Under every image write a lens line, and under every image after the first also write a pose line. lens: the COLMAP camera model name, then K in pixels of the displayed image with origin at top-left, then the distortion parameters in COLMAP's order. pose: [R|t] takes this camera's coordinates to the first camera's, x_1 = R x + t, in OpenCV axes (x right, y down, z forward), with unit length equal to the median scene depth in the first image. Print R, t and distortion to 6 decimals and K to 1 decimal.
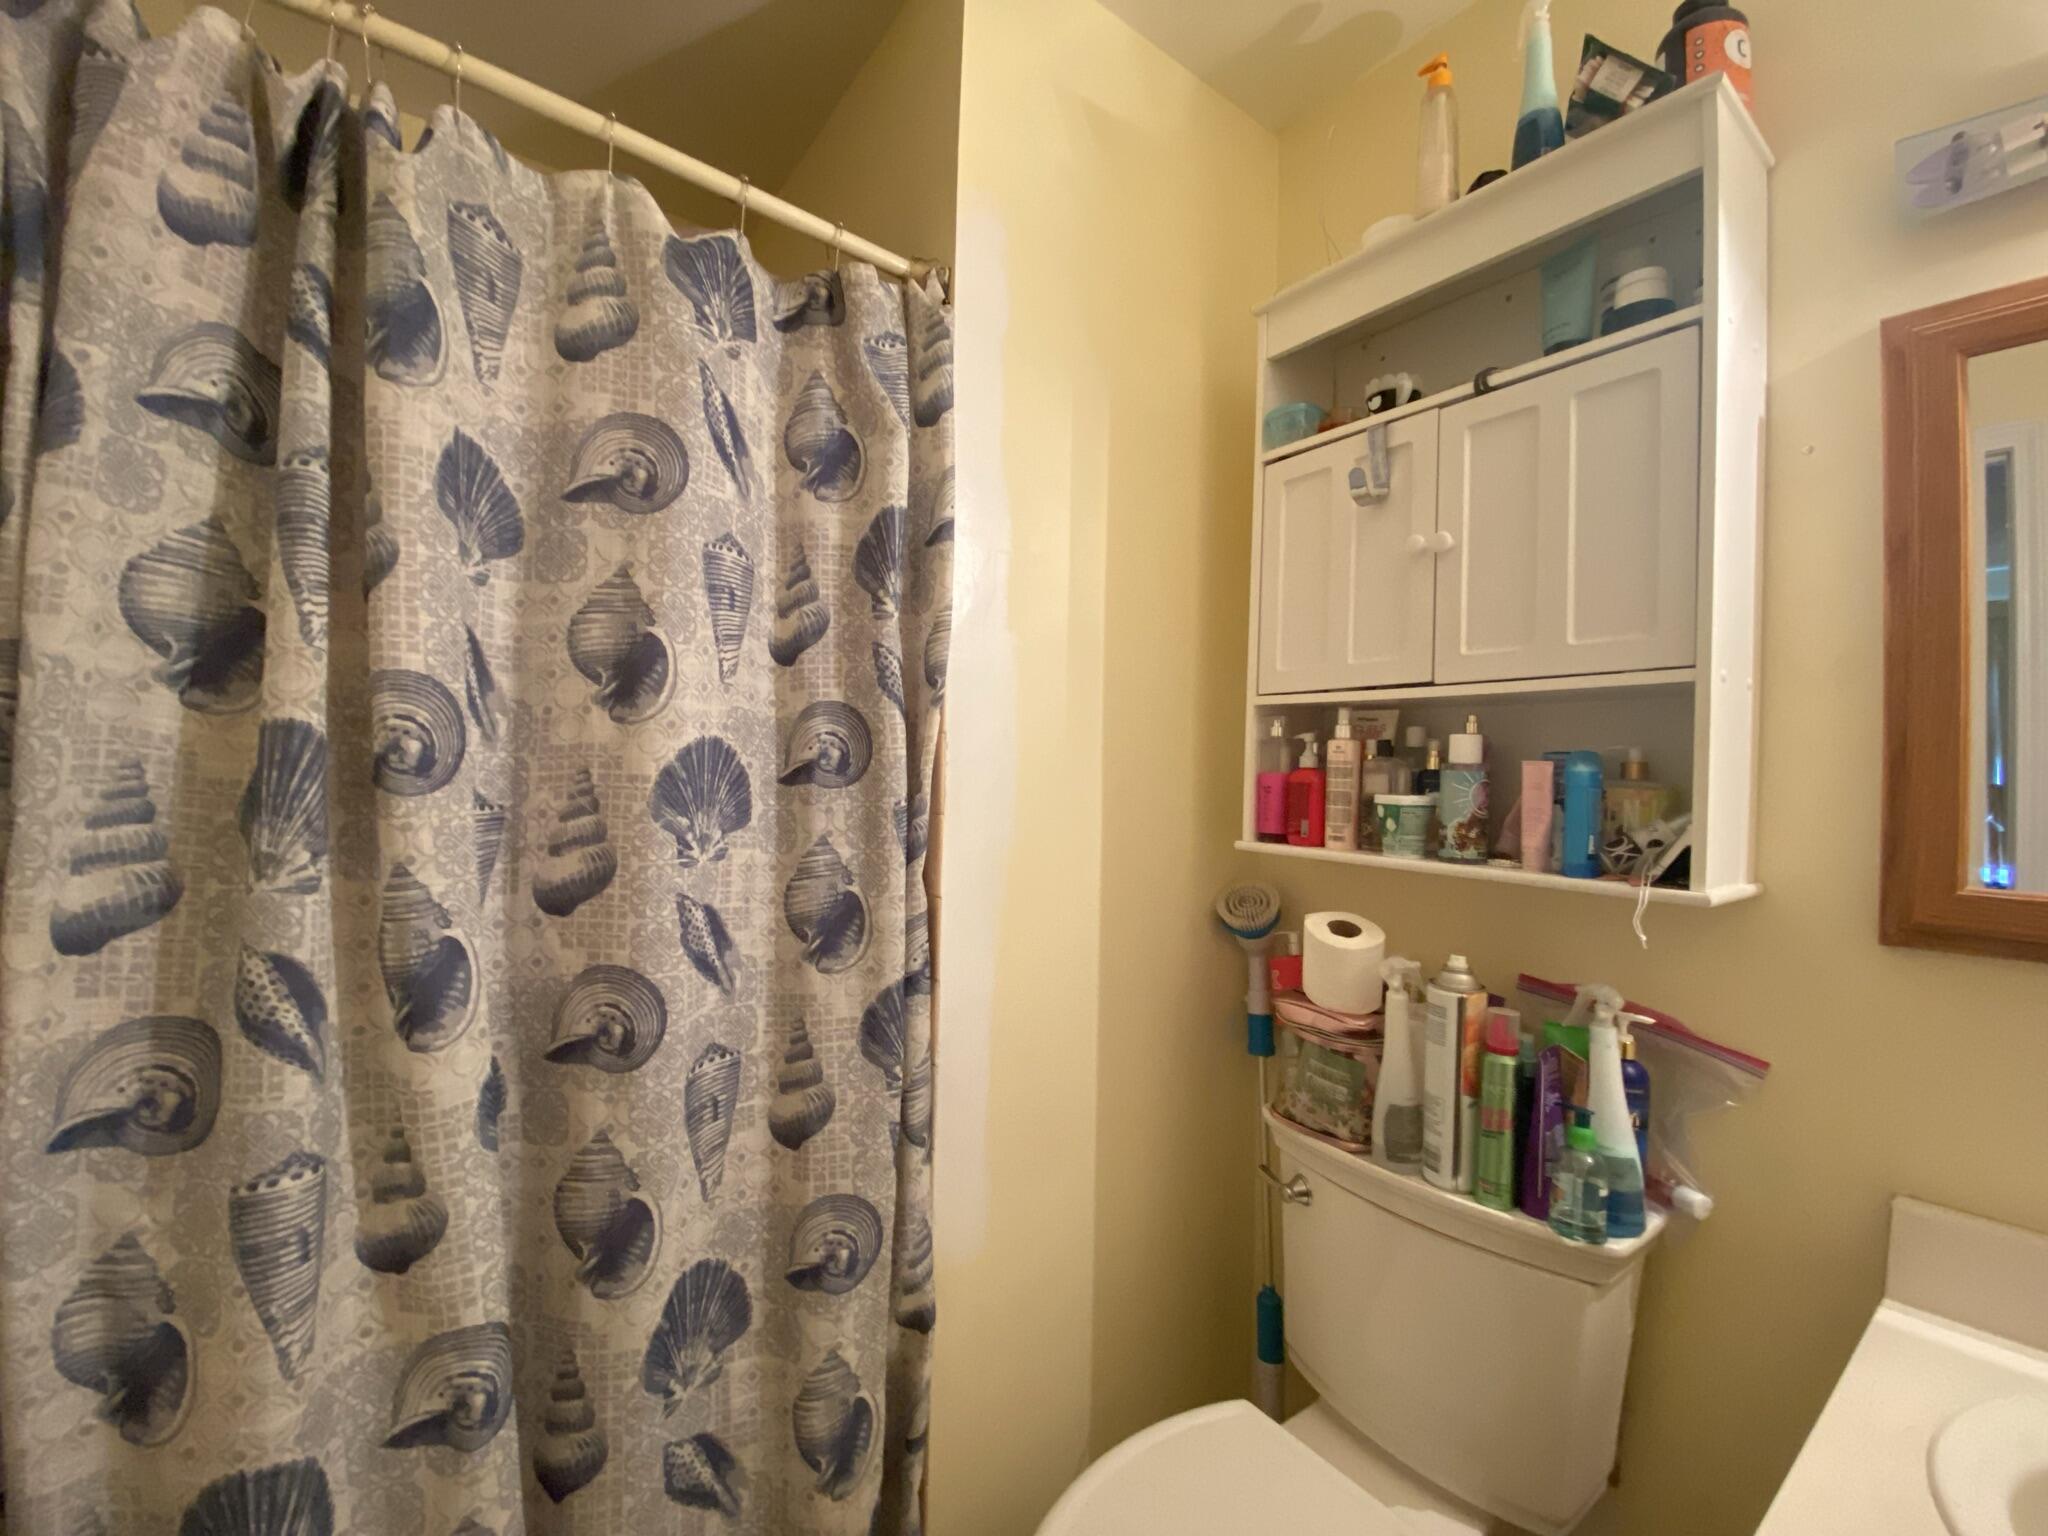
lens RADIAL K [[837.7, 0, 1030.0], [0, 837.7, 762.9], [0, 0, 1]] dist [0.022805, -0.020816]
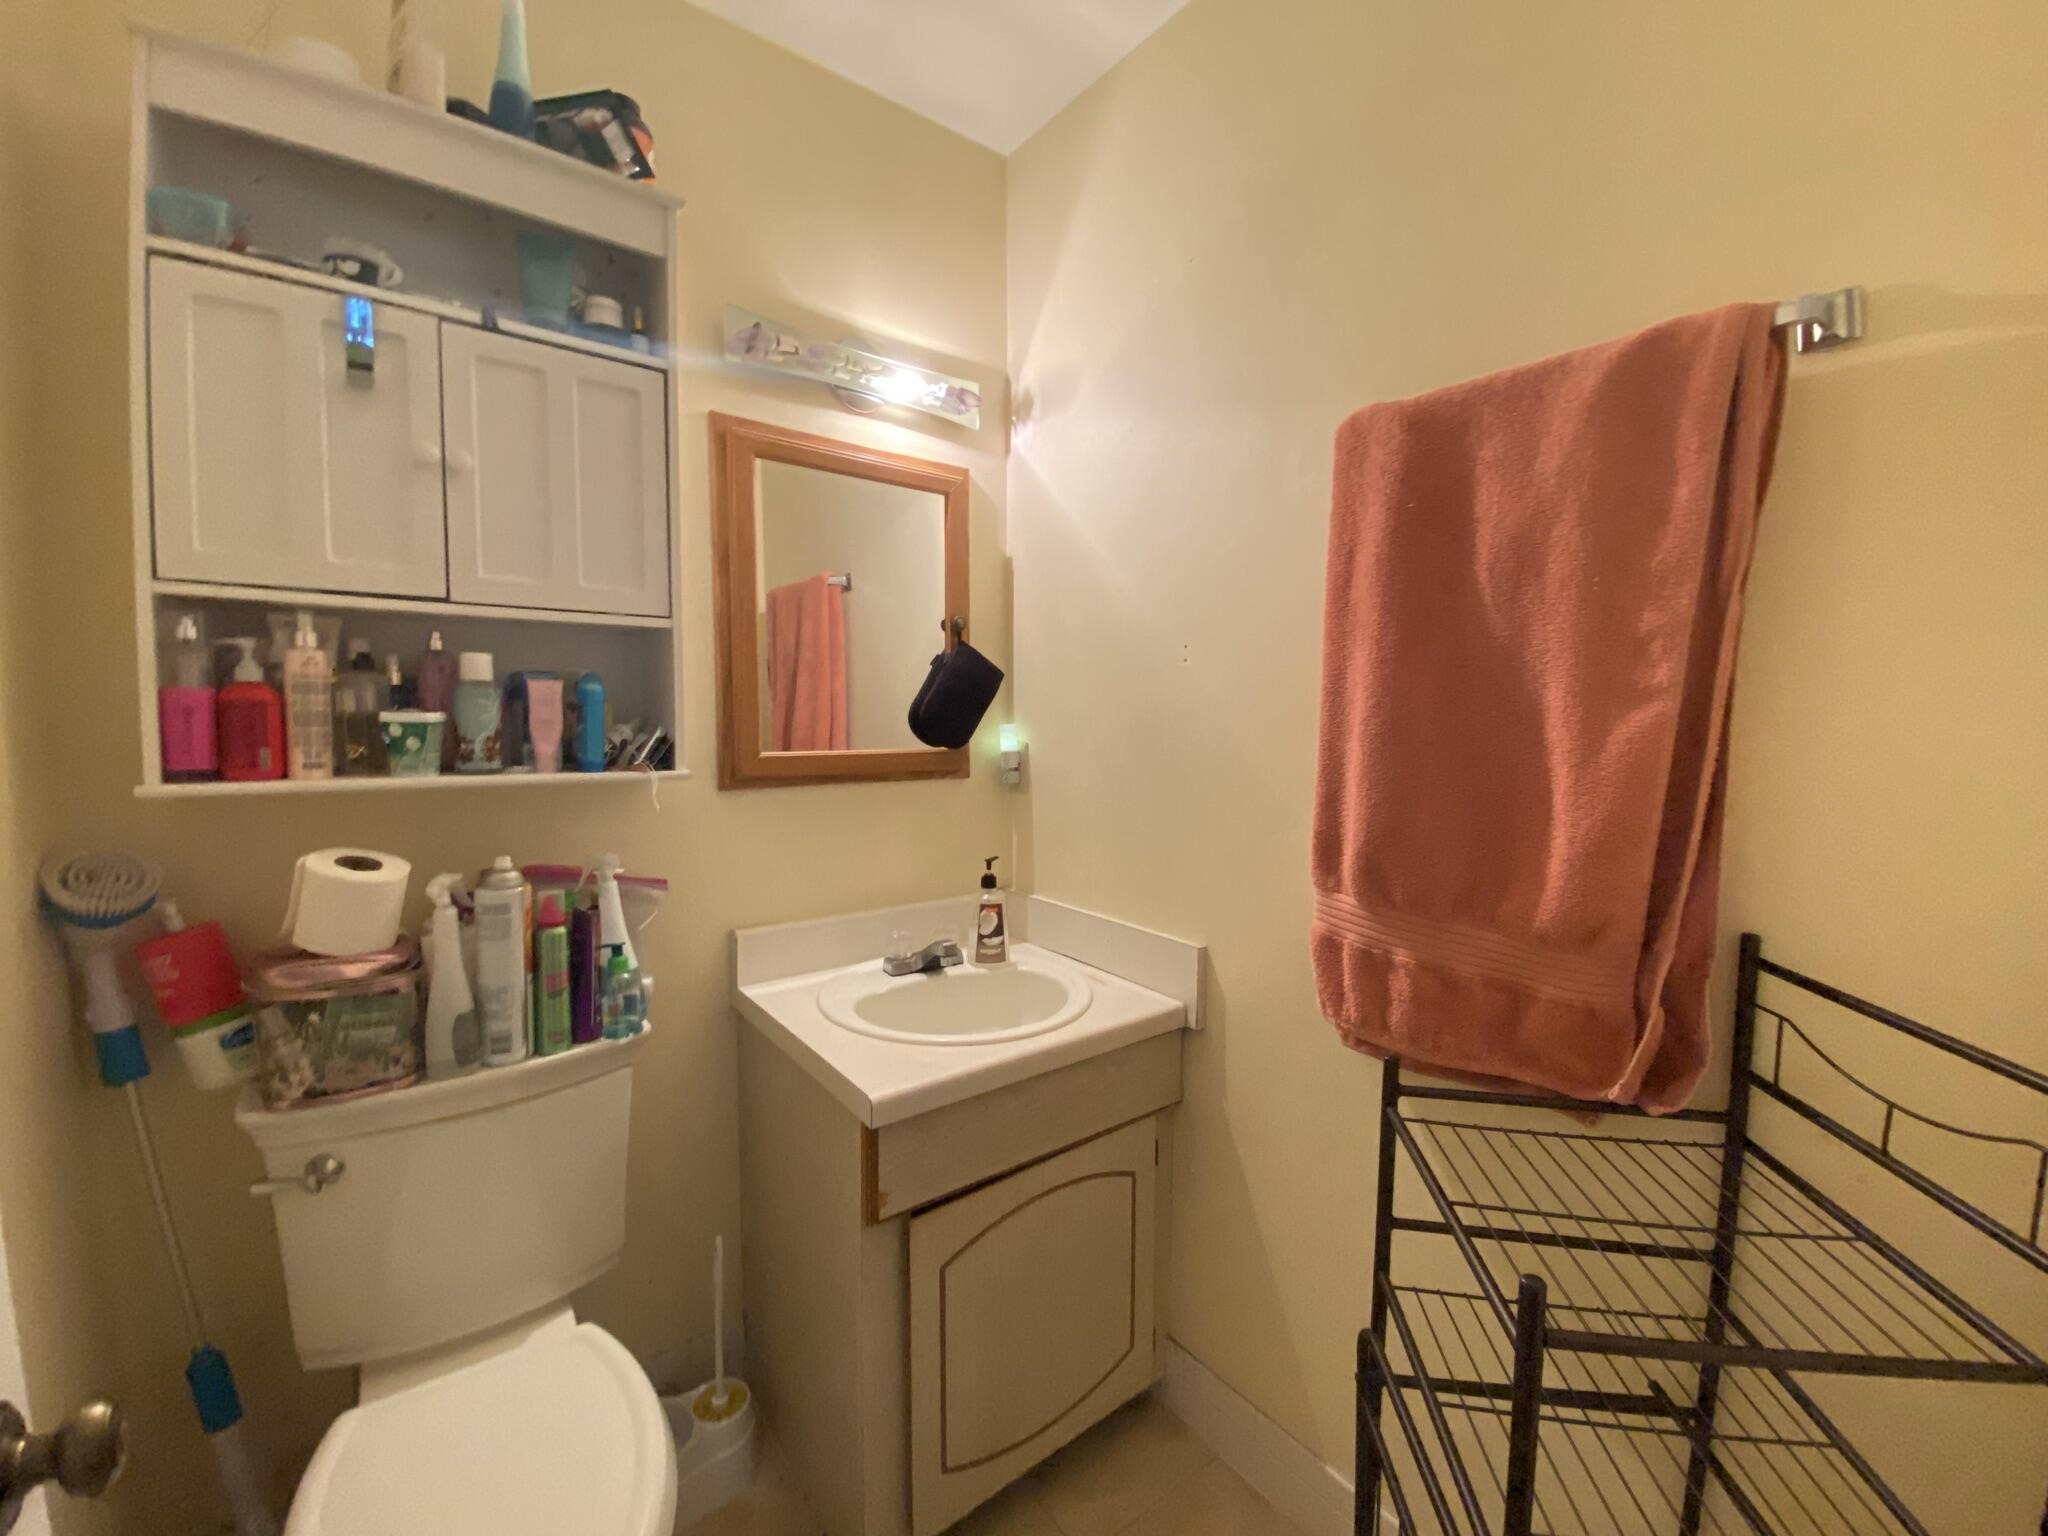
lens RADIAL K [[837.7, 0, 1030.0], [0, 837.7, 762.9], [0, 0, 1]] dist [0.022805, -0.020816]
pose [[-0.015721, -0.089668, 0.995848, -0.557293], [-0.020354, 0.995793, 0.089342, -0.005170], [-0.999669, -0.018864, -0.017480, 0.317453]]
